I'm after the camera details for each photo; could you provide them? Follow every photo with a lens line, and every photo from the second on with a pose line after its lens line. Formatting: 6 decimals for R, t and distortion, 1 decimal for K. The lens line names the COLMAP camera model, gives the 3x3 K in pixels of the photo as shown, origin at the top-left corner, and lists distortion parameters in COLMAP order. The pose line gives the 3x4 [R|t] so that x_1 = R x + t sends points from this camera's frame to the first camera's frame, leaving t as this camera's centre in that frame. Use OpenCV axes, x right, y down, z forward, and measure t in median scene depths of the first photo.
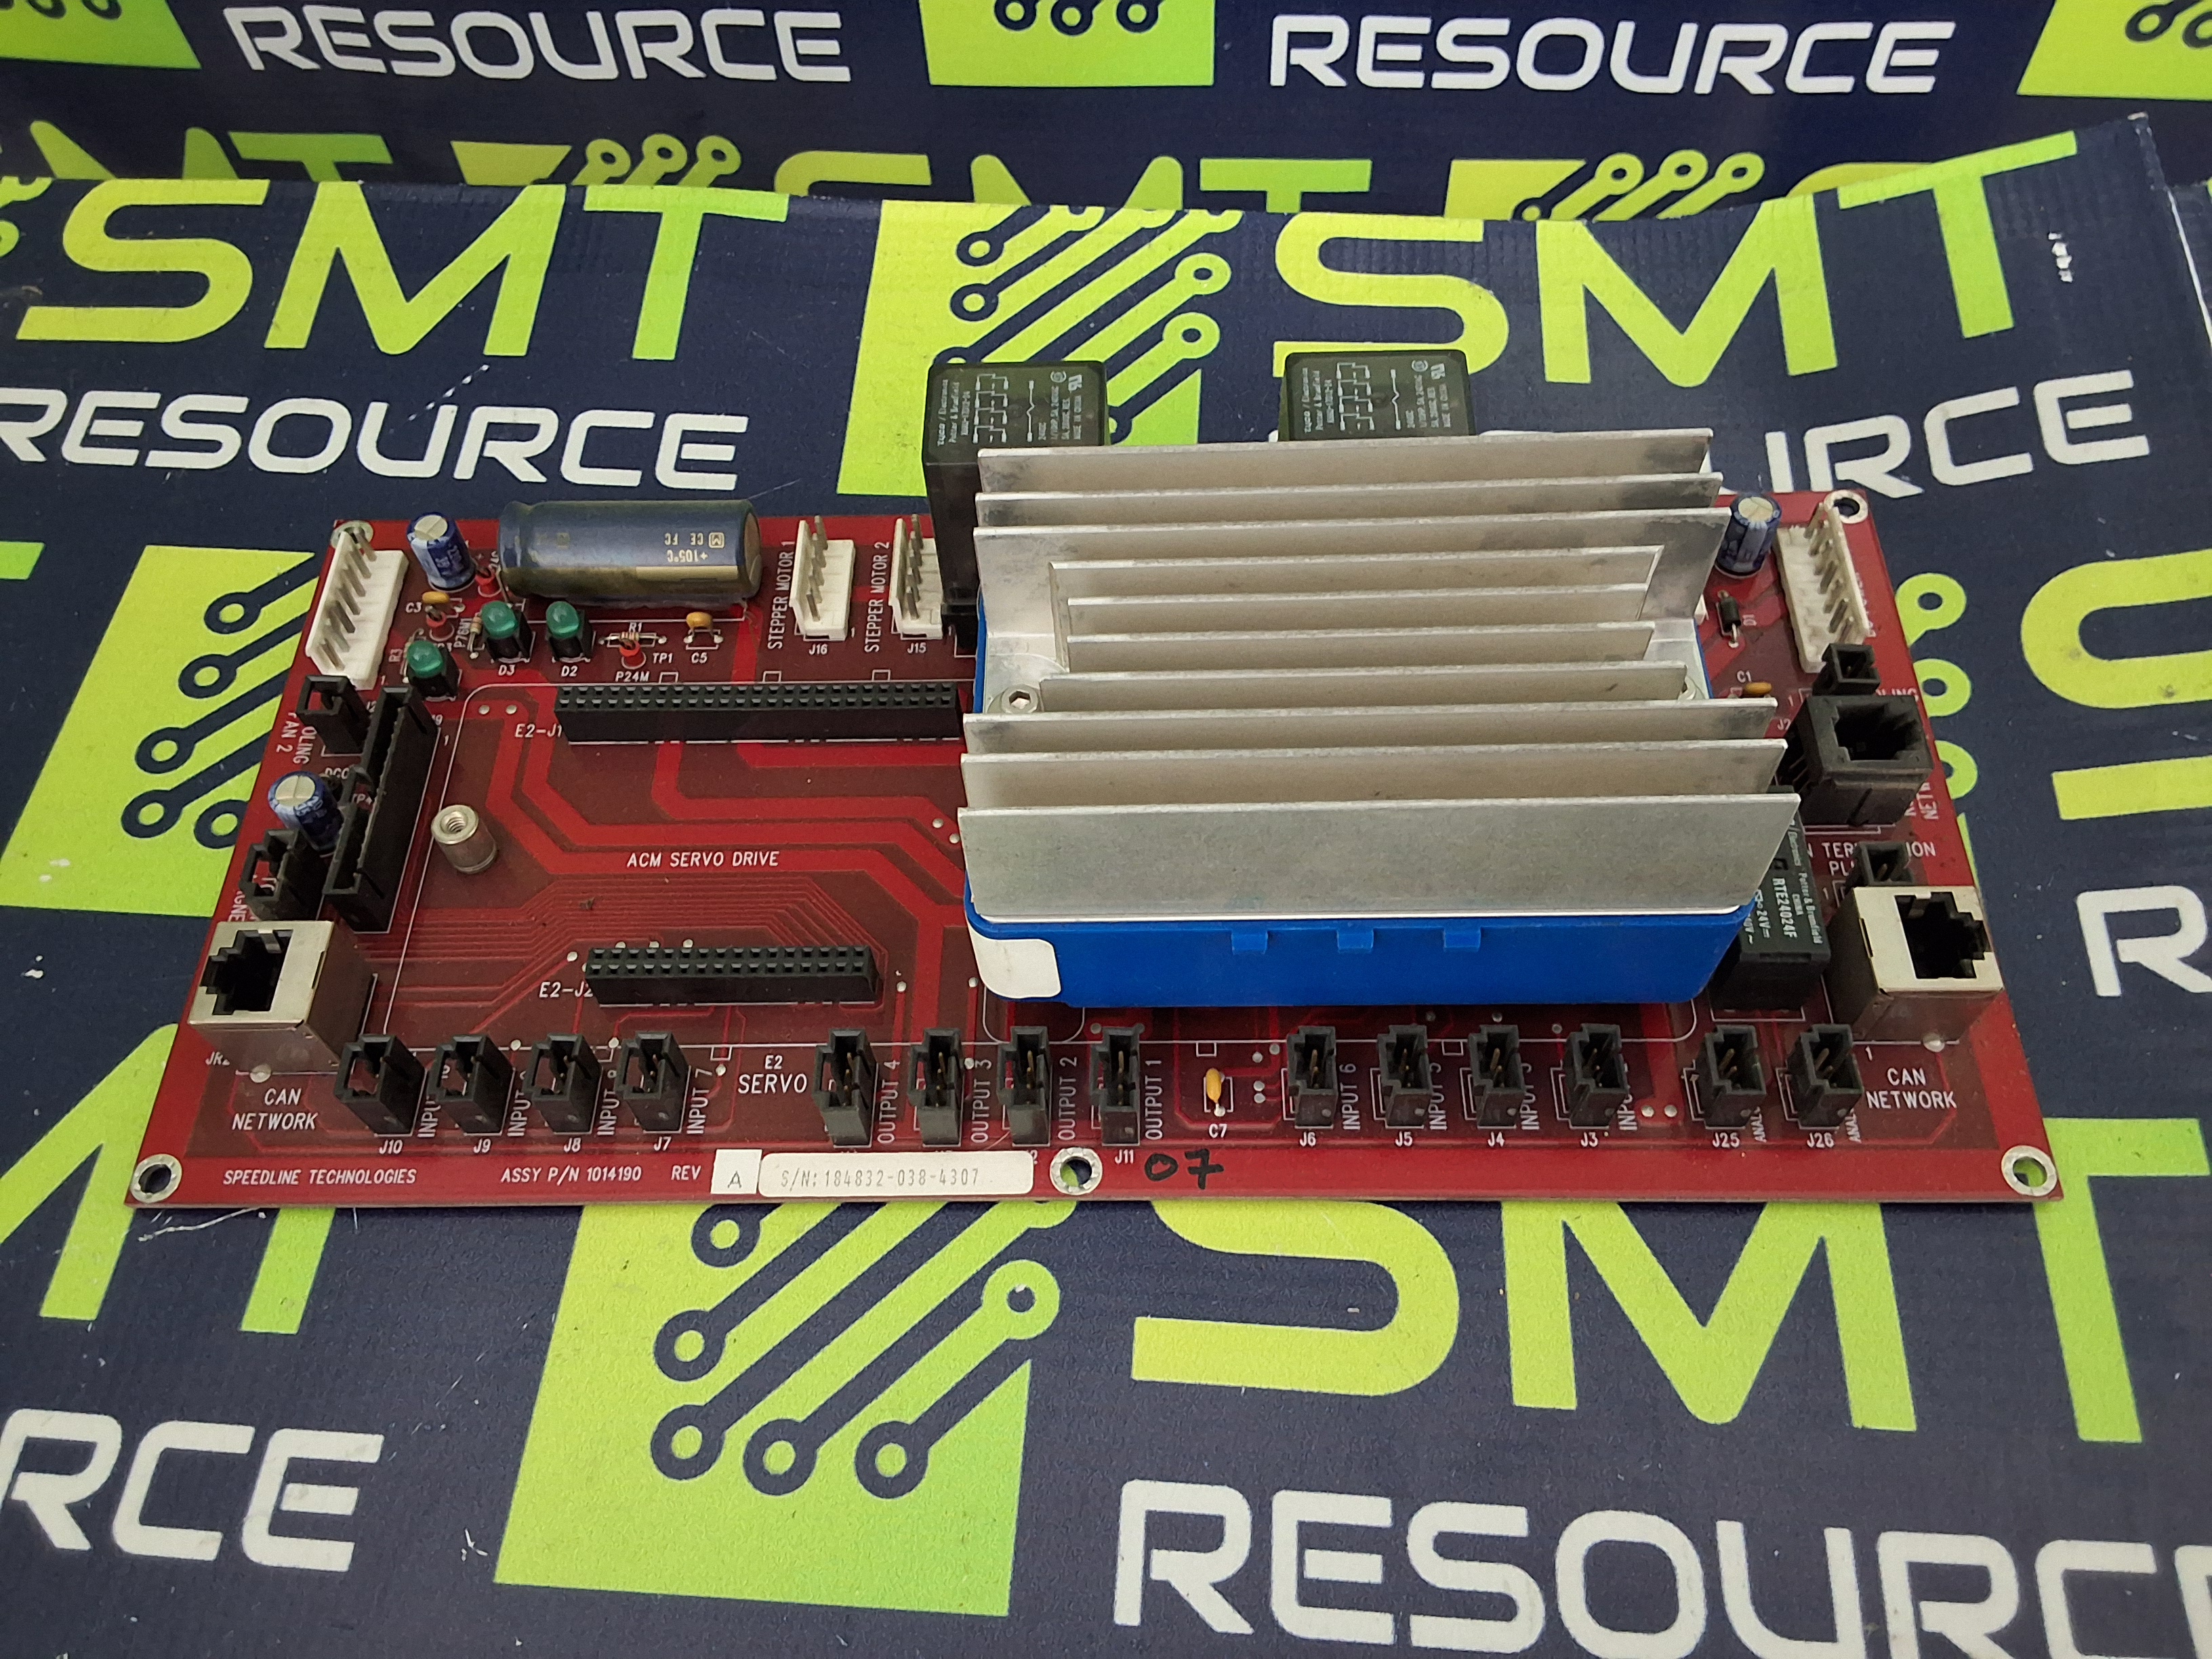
lens RADIAL K [[1777.8, 0, 1108.3], [0, 1777.8, 839.5], [0, 0, 1]] dist [0.056417, -0.130099]
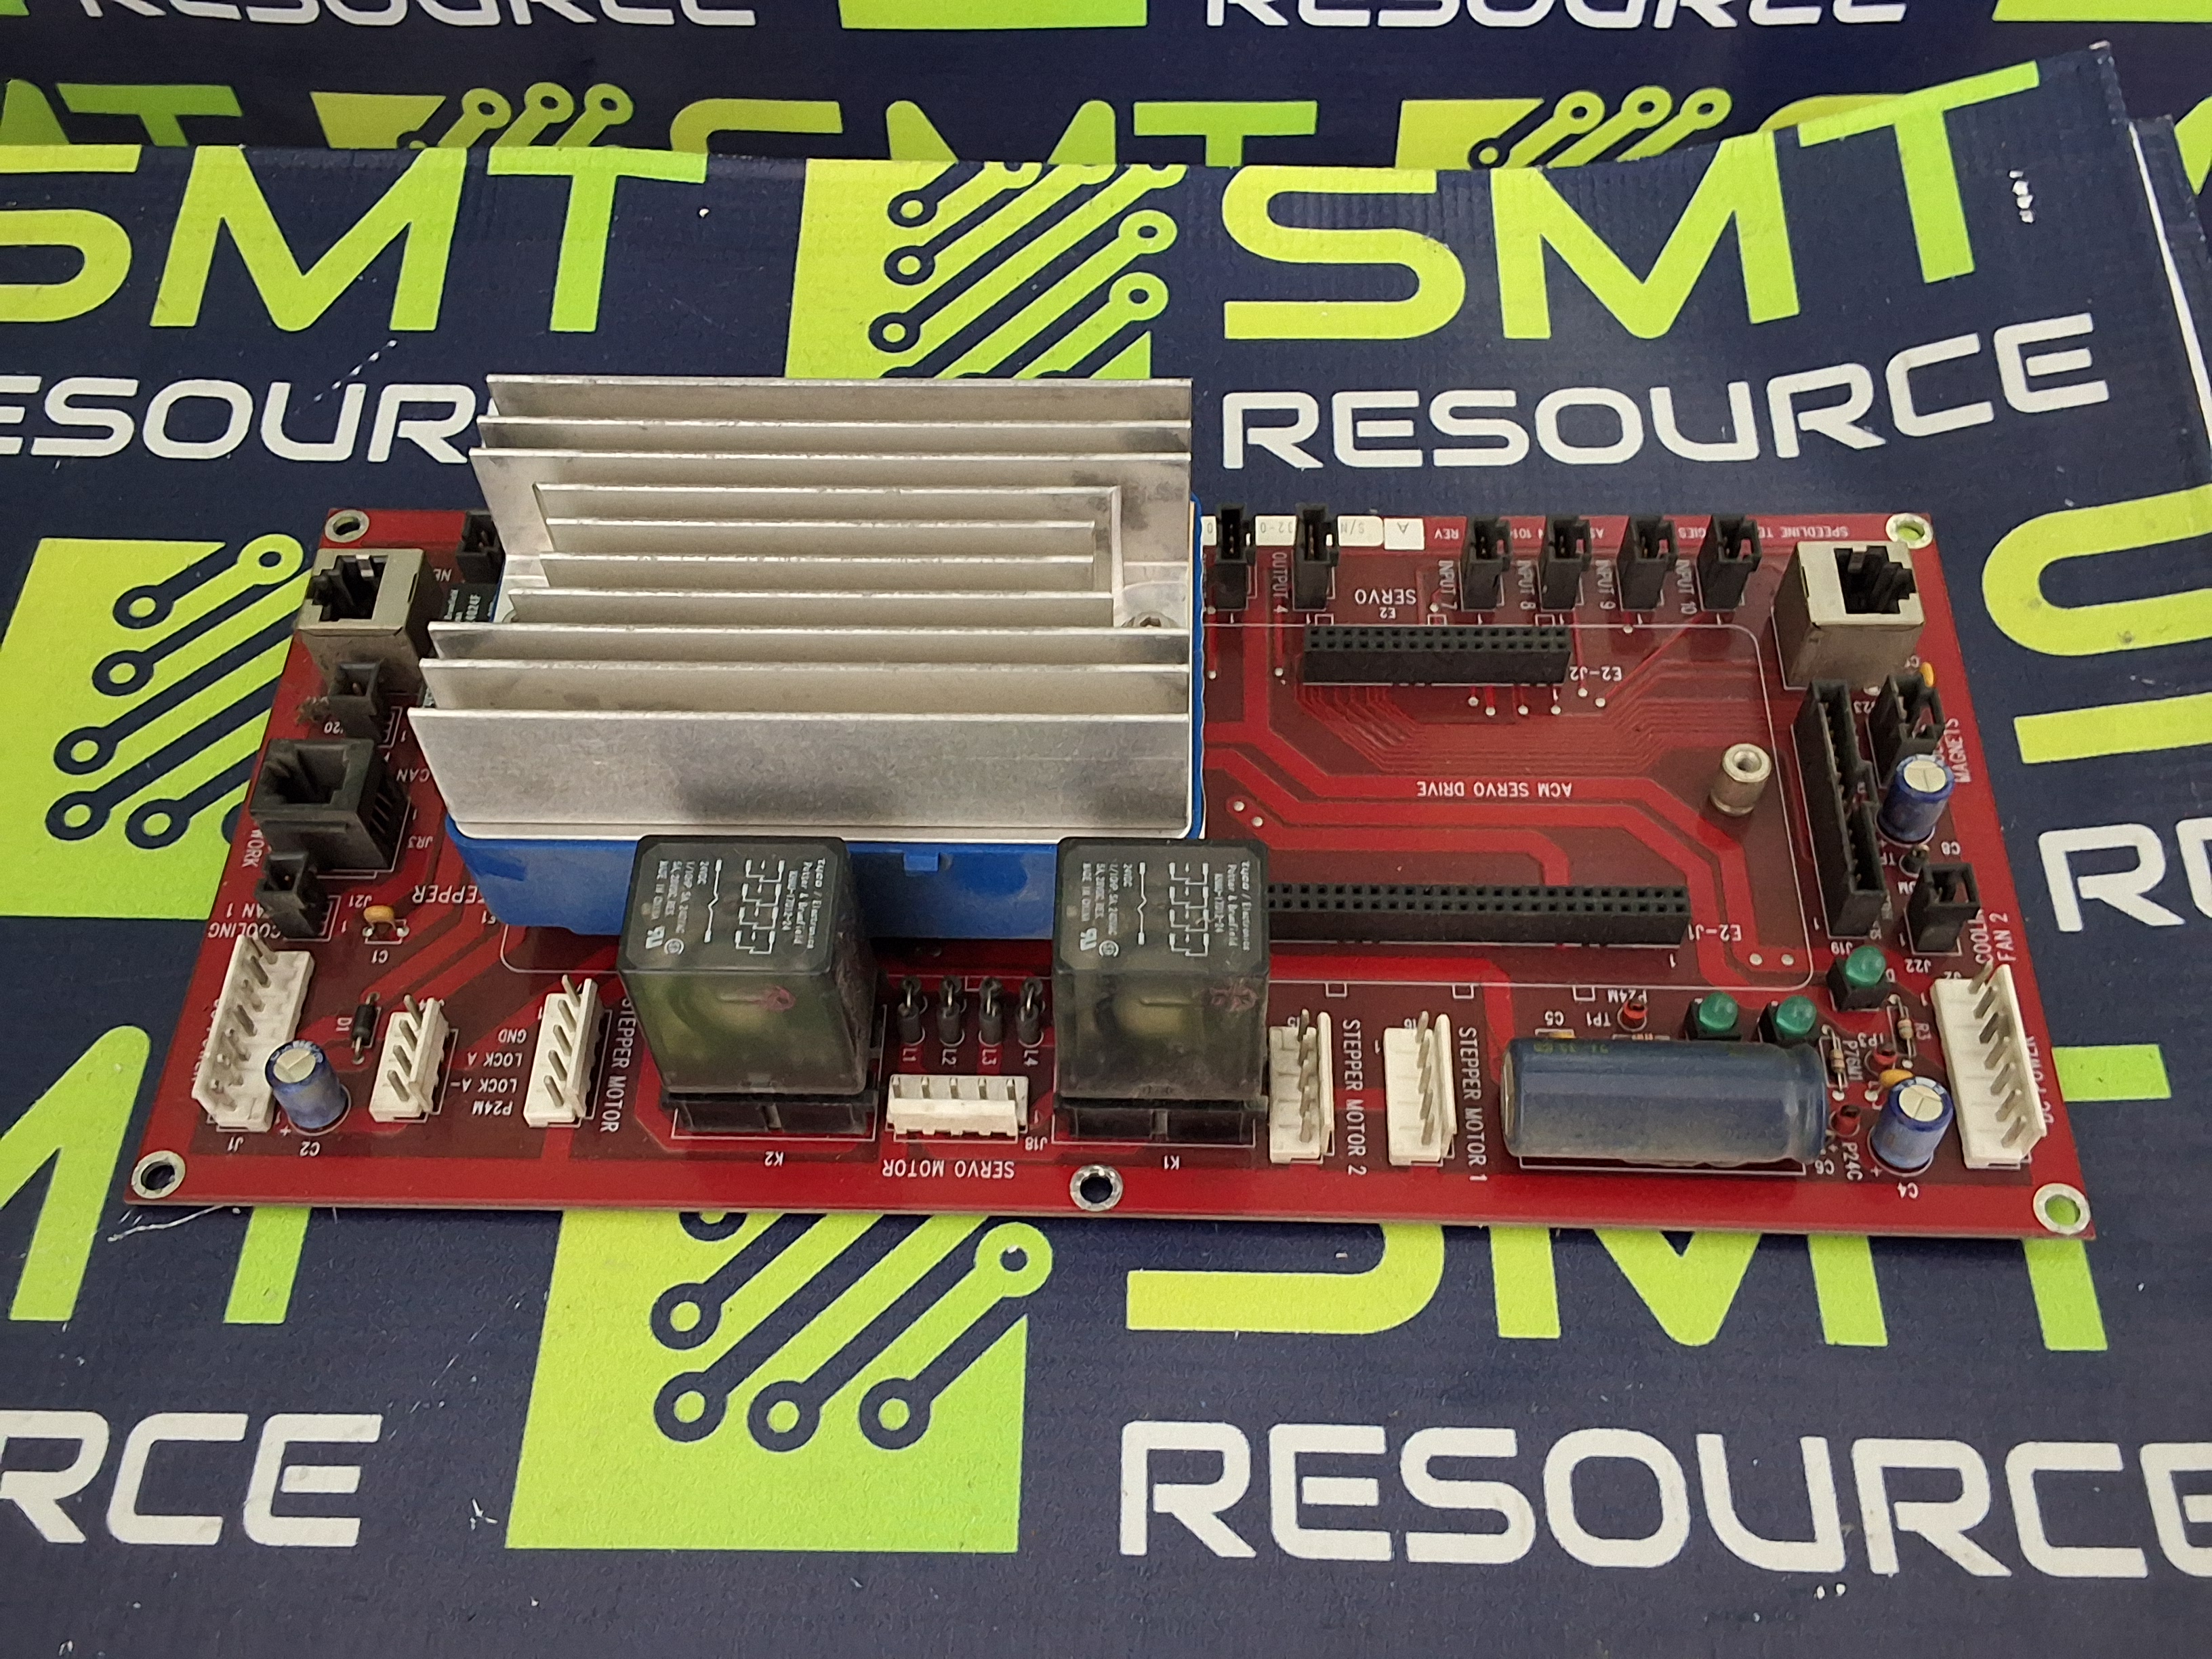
lens RADIAL K [[2209.4, 0, 1116.8], [0, 2209.4, 846.0], [0, 0, 1]] dist [0.020737, 0.000000]
pose [[0.998391, -0.030526, 0.047785, -0.041467], [0.031493, 0.999311, -0.019617, 0.048726], [-0.047153, 0.021090, 0.998665, -0.244460]]
